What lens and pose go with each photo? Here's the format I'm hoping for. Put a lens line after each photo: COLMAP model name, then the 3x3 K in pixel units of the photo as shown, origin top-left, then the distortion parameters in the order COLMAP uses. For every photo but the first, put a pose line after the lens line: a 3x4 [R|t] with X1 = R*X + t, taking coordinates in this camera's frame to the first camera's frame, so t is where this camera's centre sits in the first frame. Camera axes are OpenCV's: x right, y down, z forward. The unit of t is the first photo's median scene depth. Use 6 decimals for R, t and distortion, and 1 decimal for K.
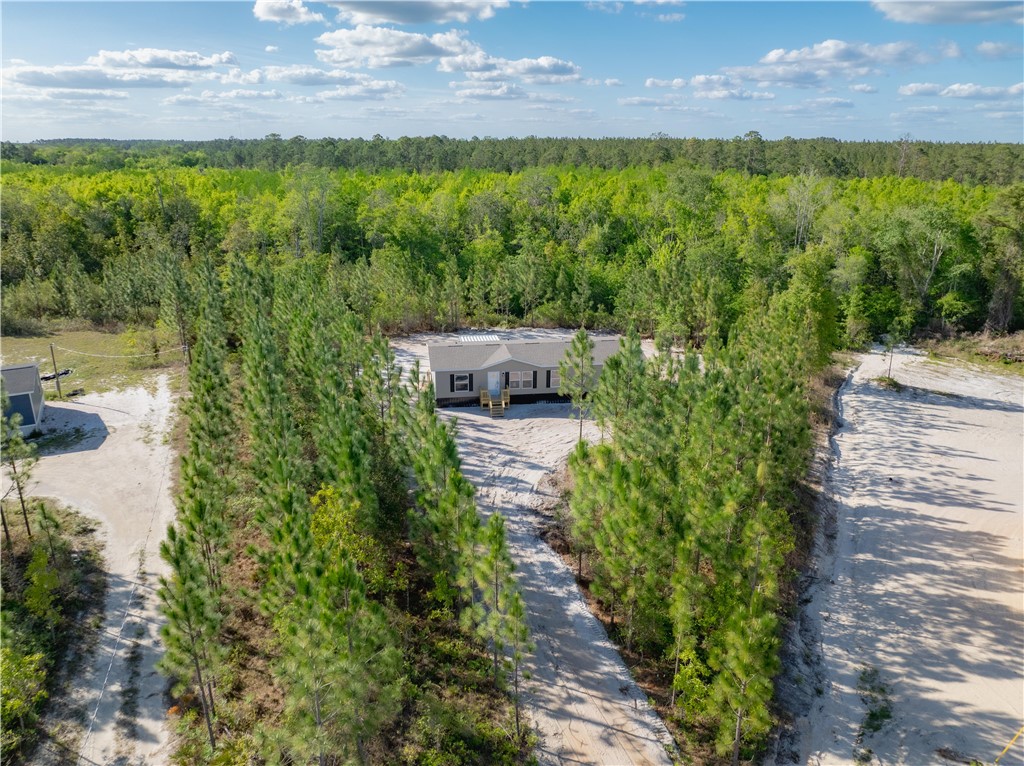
lens RADIAL K [[726.4, 0, 511.7], [0, 726.4, 384.4], [0, 0, 1]] dist [-0.051651, 0.022476]
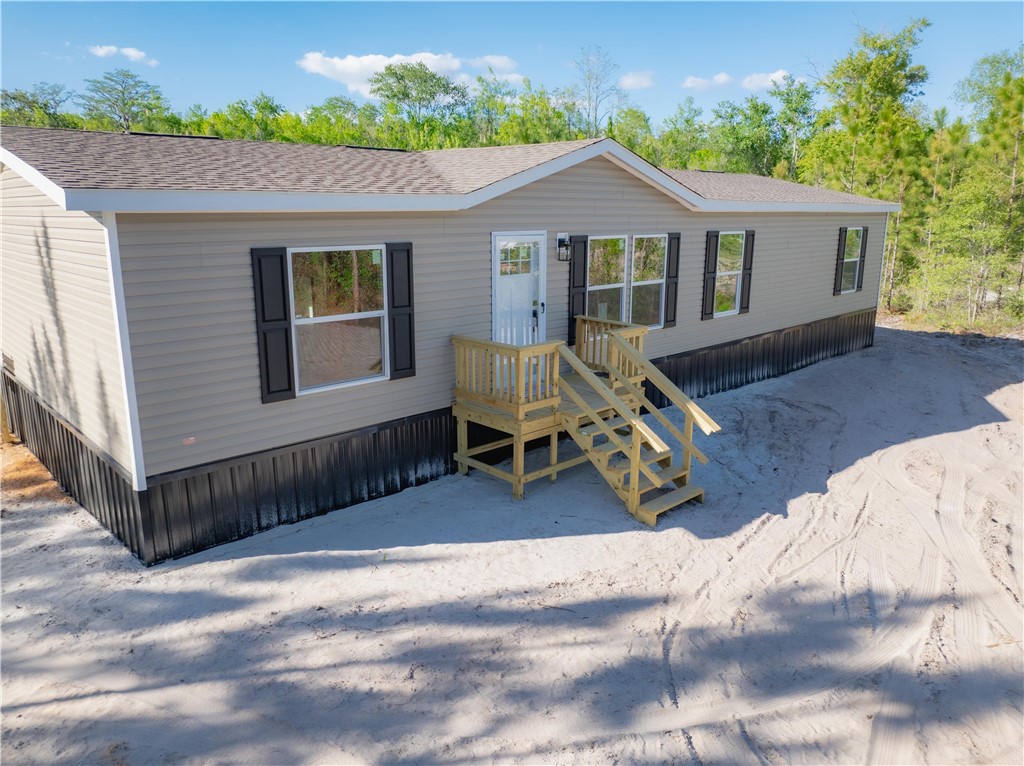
lens RADIAL K [[726.4, 0, 509.8], [0, 726.4, 383.6], [0, 0, 1]] dist [-0.051651, 0.022476]
pose [[0.820387, -0.137045, 0.555143, -0.075997], [0.184188, 0.982443, -0.029662, 0.012155], [-0.541332, 0.126585, 0.831226, 0.568670]]
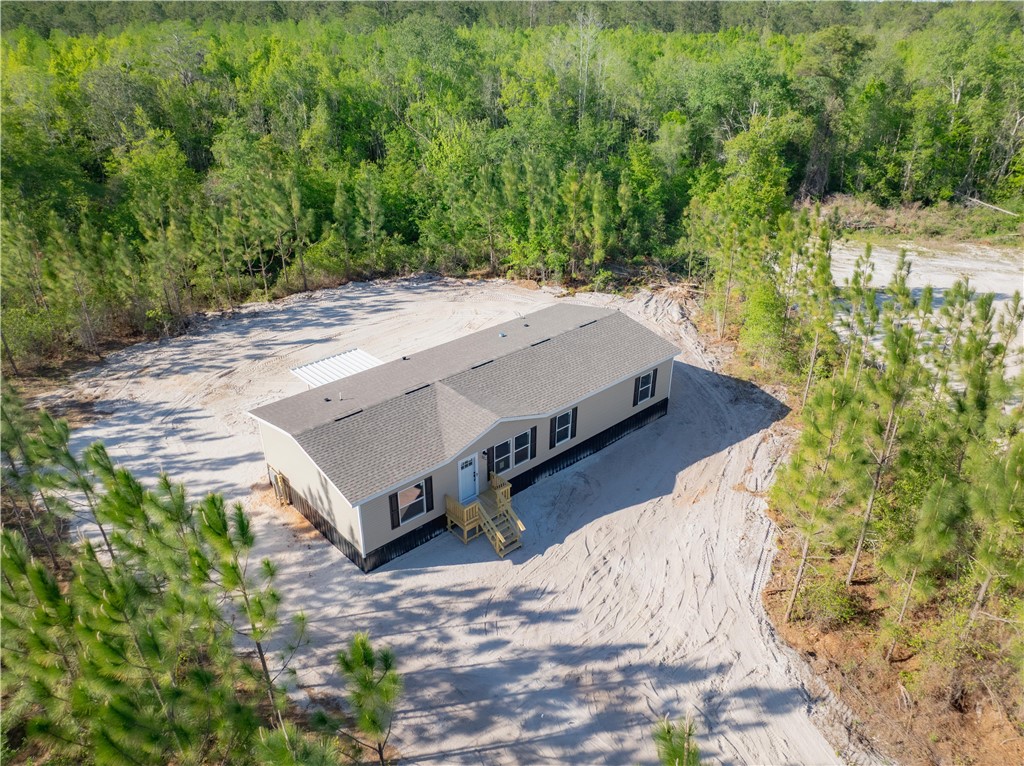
lens RADIAL K [[726.4, 0, 512.0], [0, 726.4, 372.1], [0, 0, 1]] dist [-0.051651, 0.022476]
pose [[0.838189, -0.248811, 0.485317, -0.138534], [0.171948, 0.965046, 0.197787, -0.101896], [-0.517565, -0.082334, 0.851674, 0.384970]]
